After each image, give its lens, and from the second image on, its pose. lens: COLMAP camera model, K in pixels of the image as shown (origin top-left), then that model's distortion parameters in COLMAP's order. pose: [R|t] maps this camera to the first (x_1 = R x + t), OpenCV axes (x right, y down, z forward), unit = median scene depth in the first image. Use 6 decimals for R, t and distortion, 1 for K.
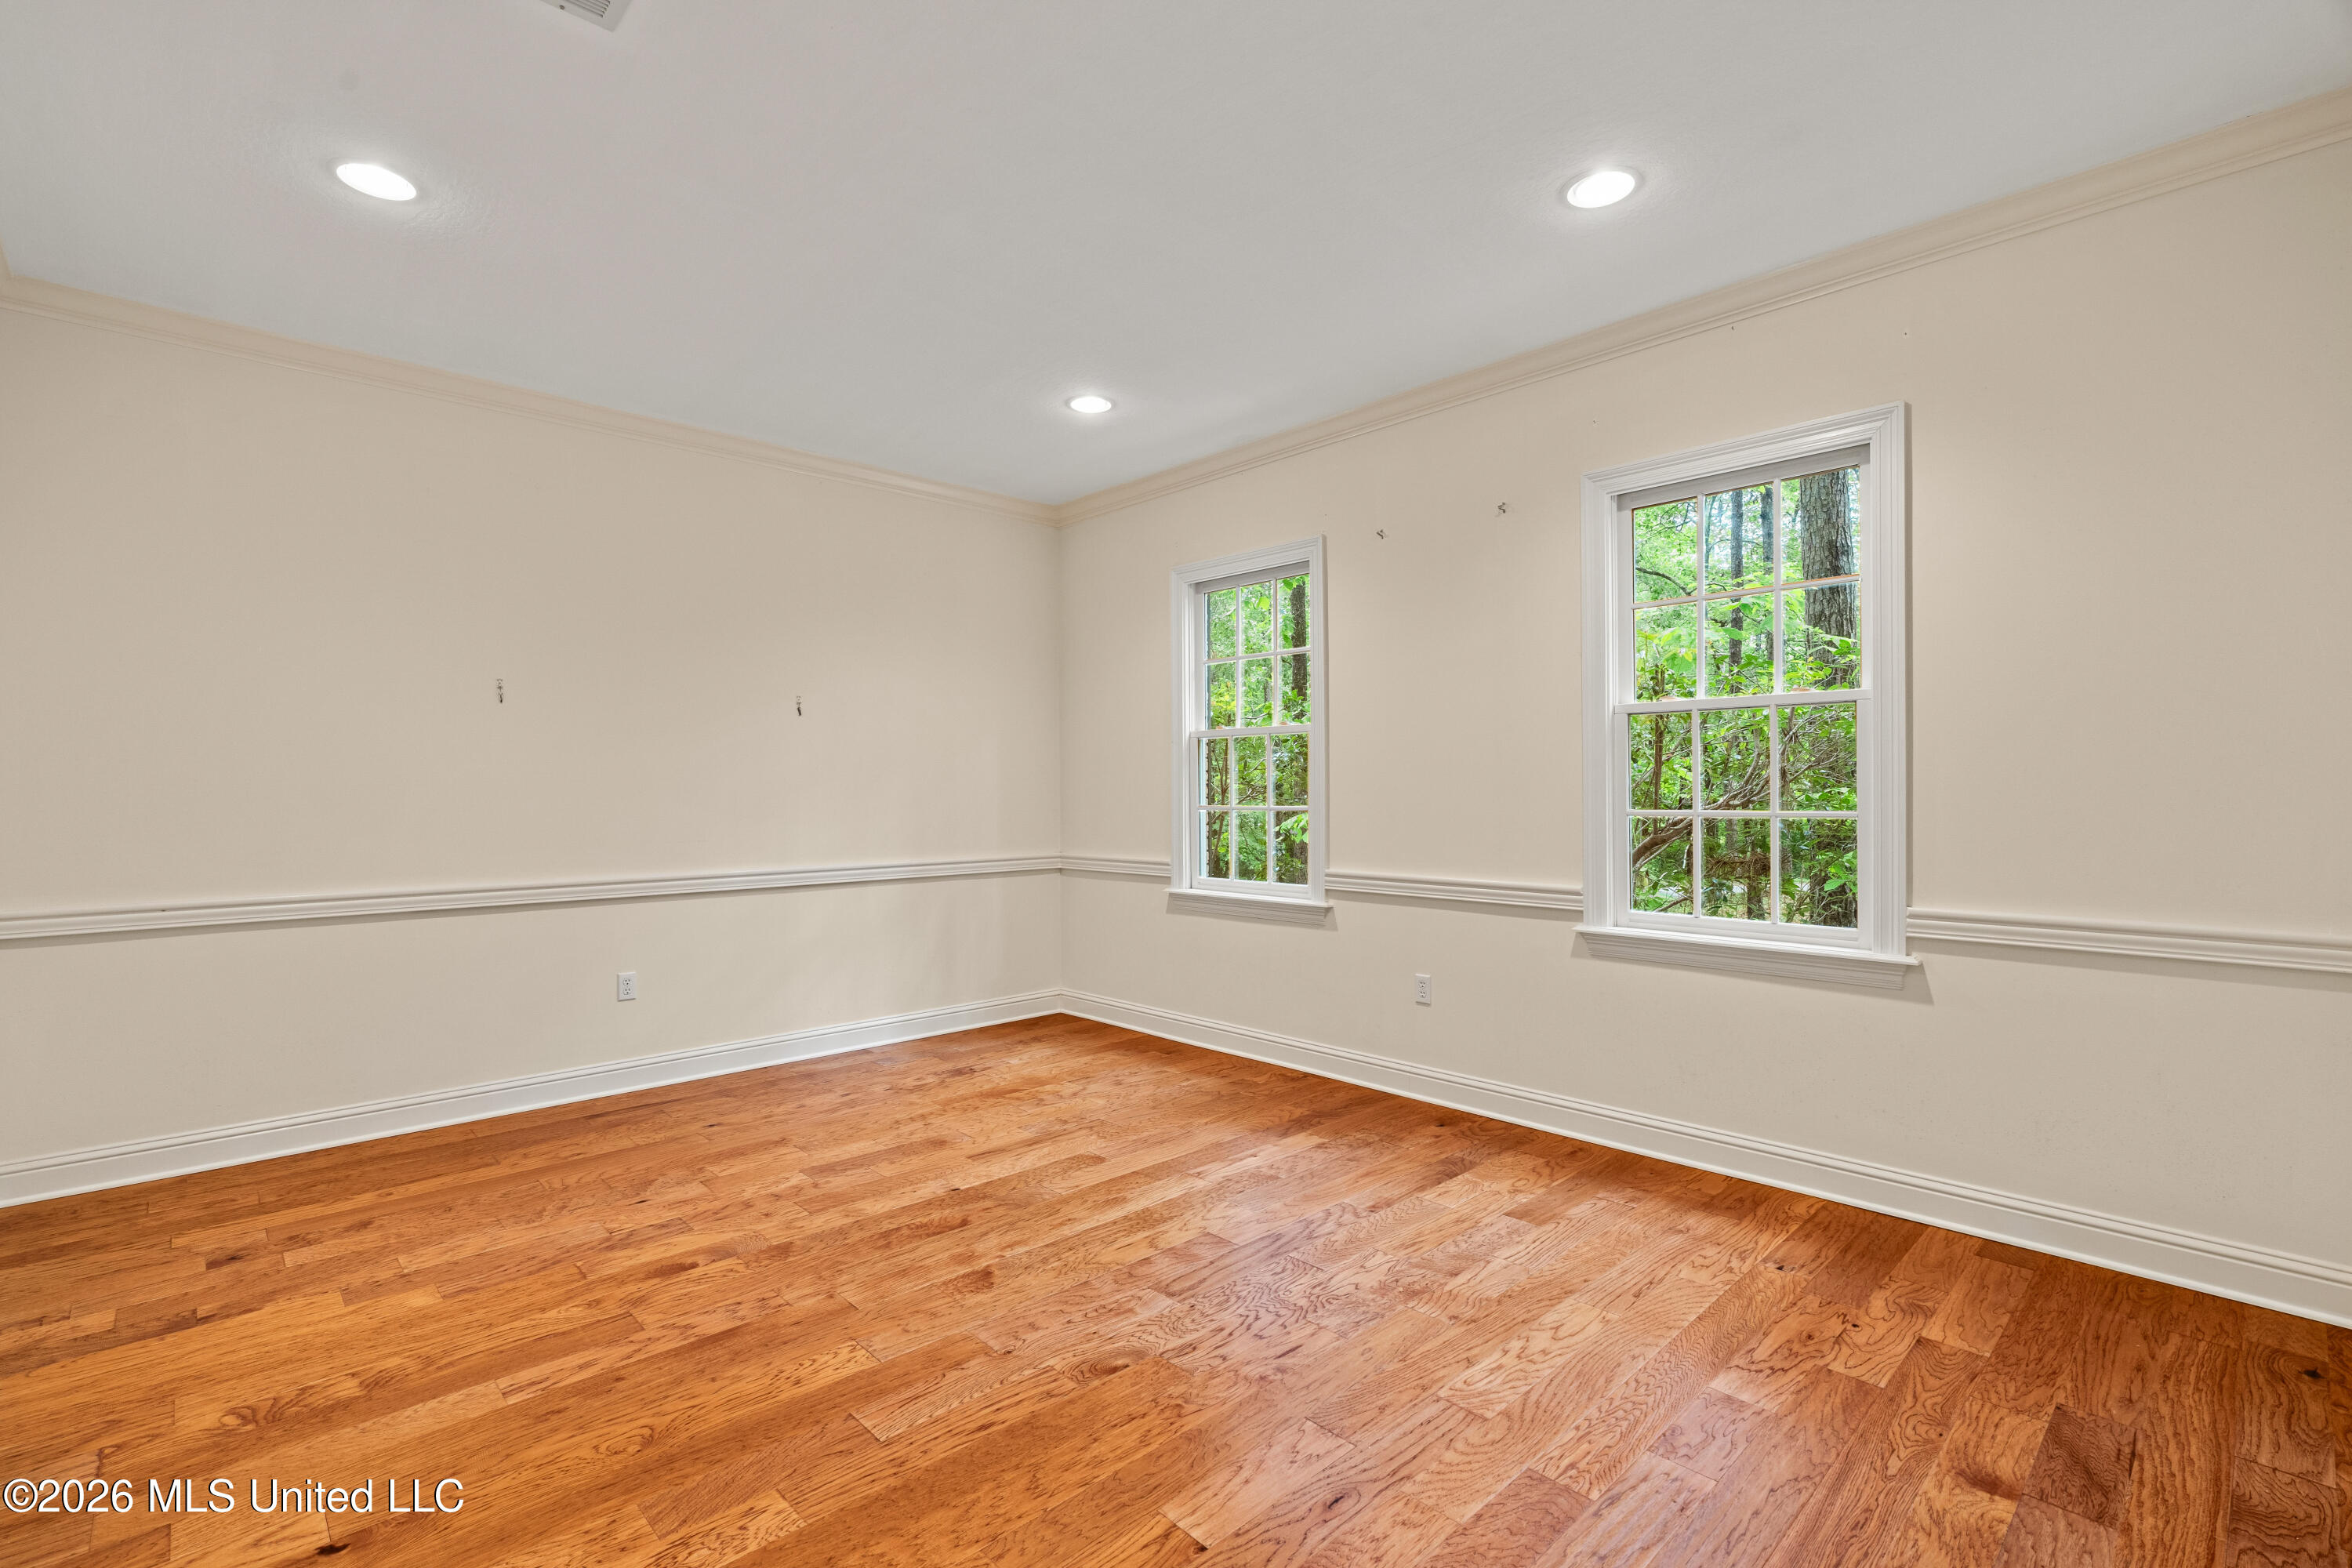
lens RADIAL K [[1058.4, 0, 1172.8], [0, 1058.4, 786.5], [0, 0, 1]] dist [-0.008145, 0.002536]
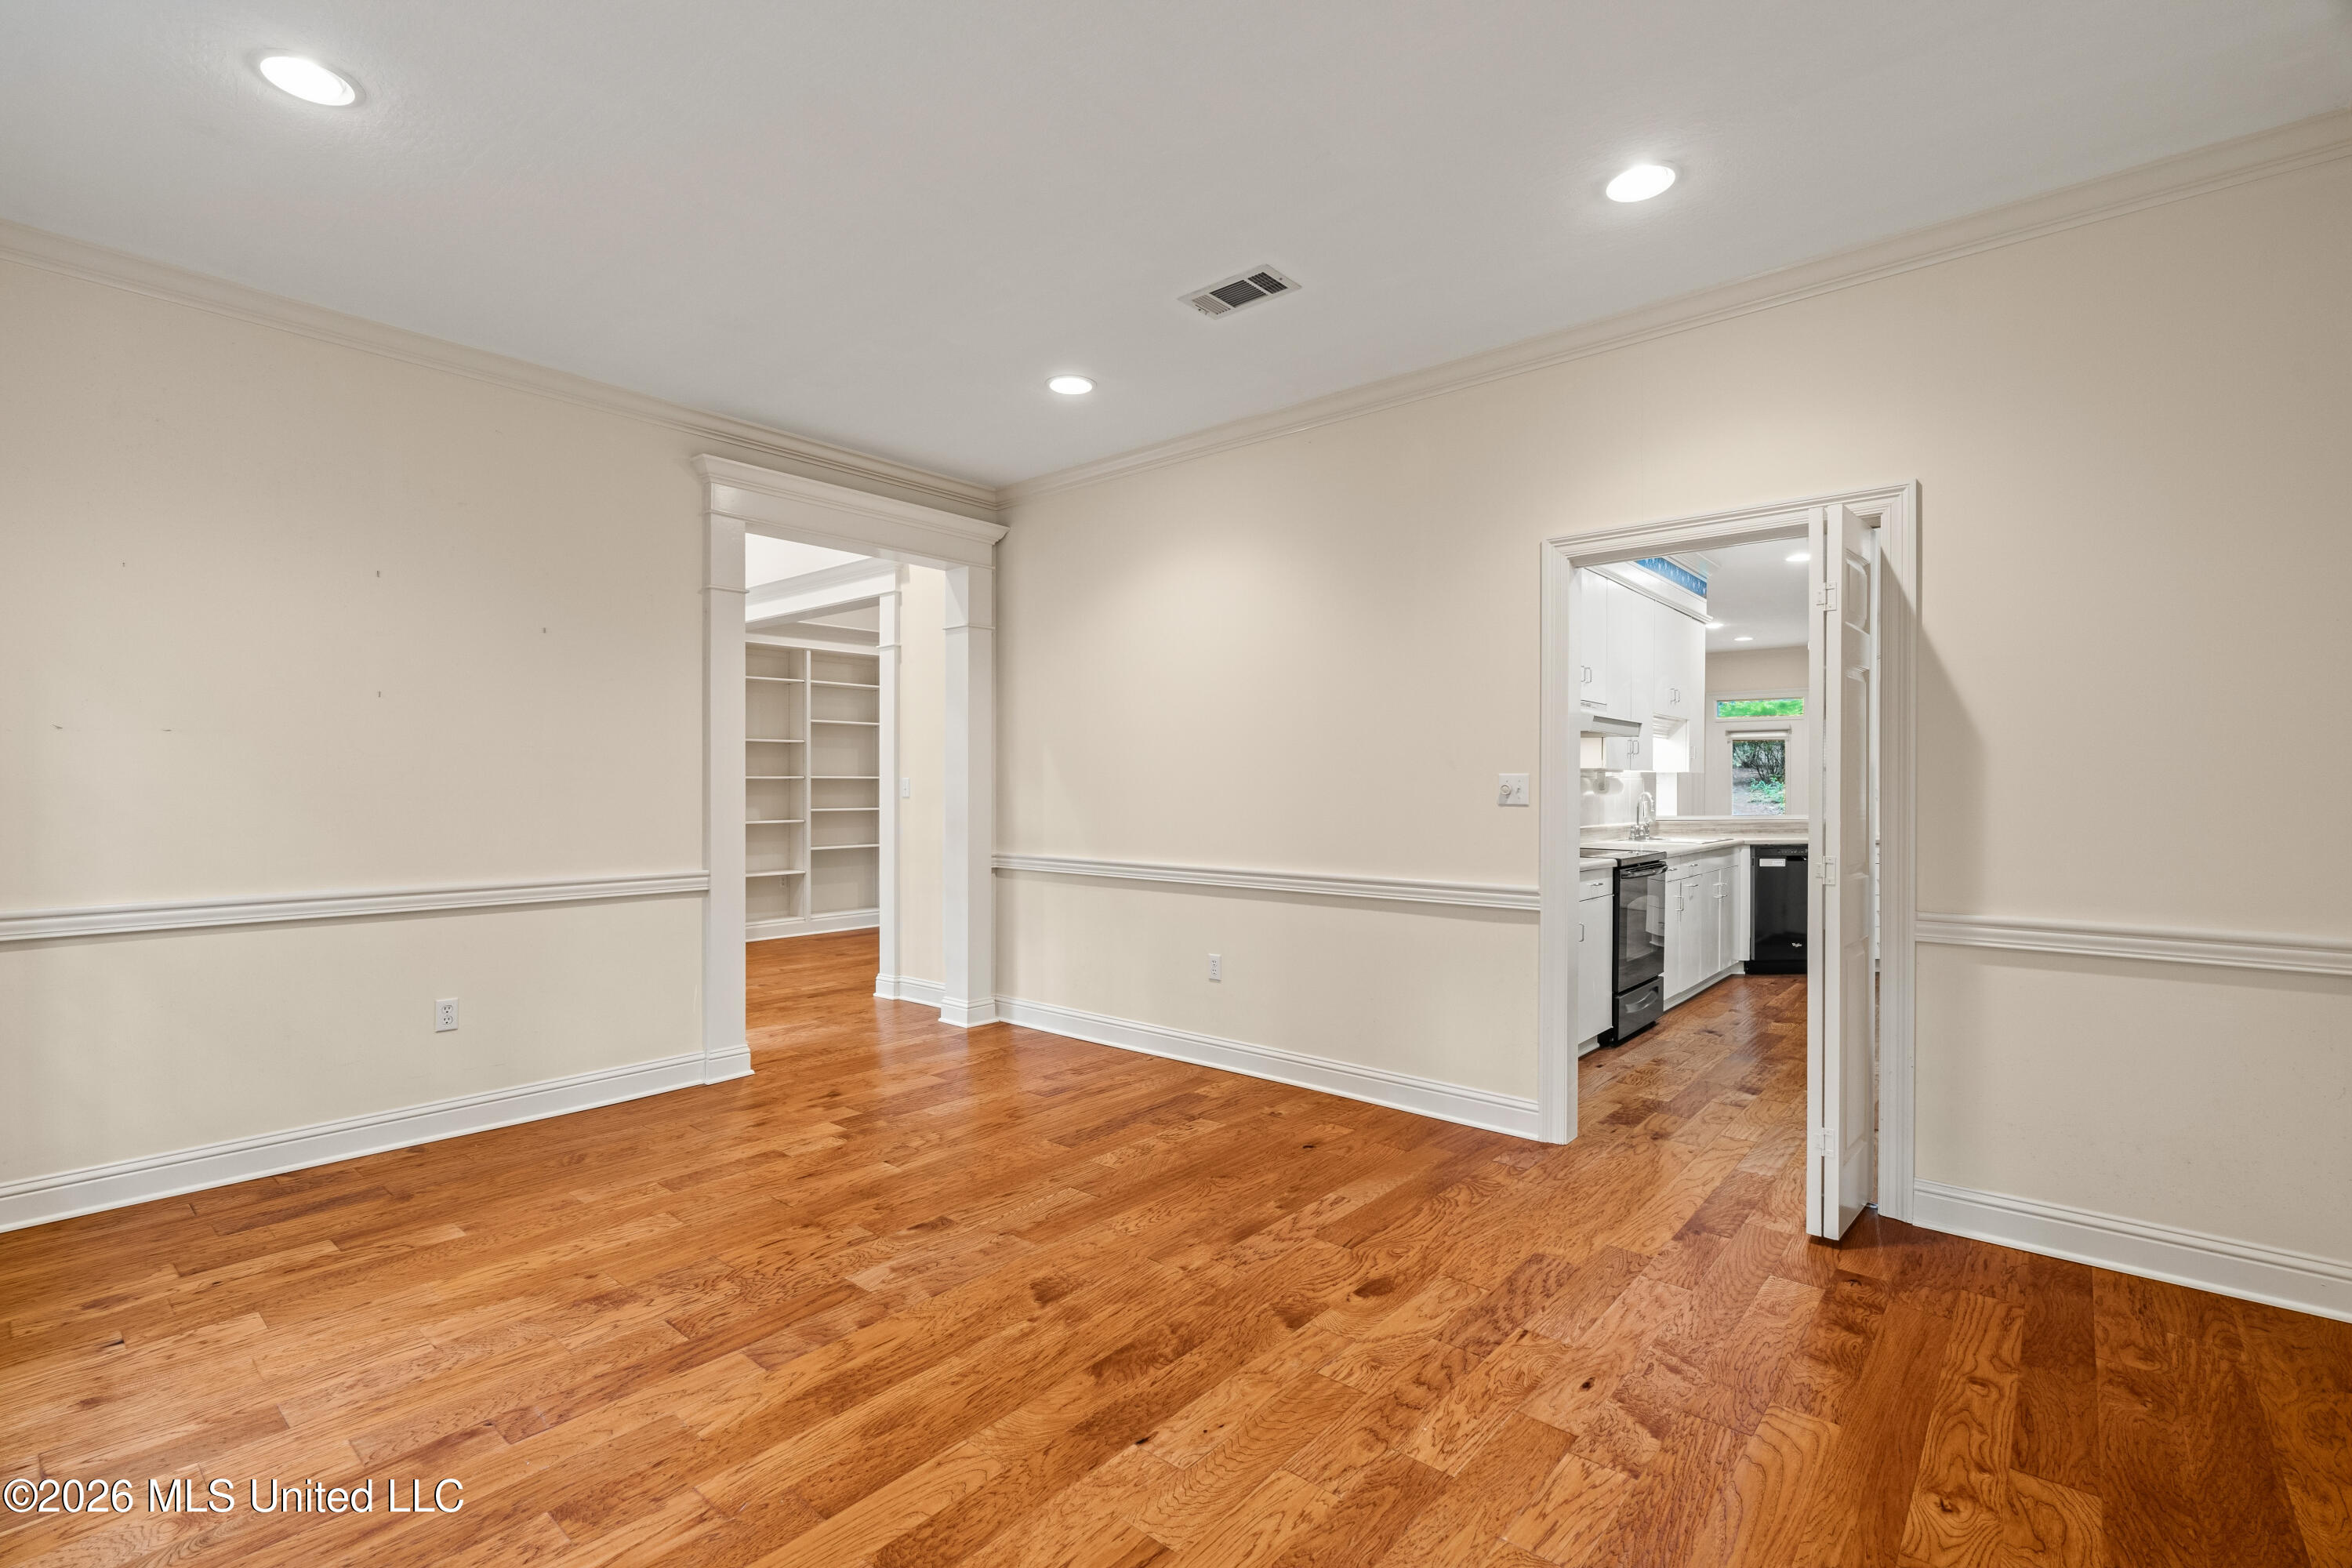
lens RADIAL K [[1058.4, 0, 1165.1], [0, 1058.4, 793.4], [0, 0, 1]] dist [-0.008145, 0.002536]
pose [[-0.994941, 0.002812, -0.100424, -0.192671], [0.002619, 0.999994, 0.002058, 0.008046], [0.100429, 0.001785, -0.994943, 1.952548]]
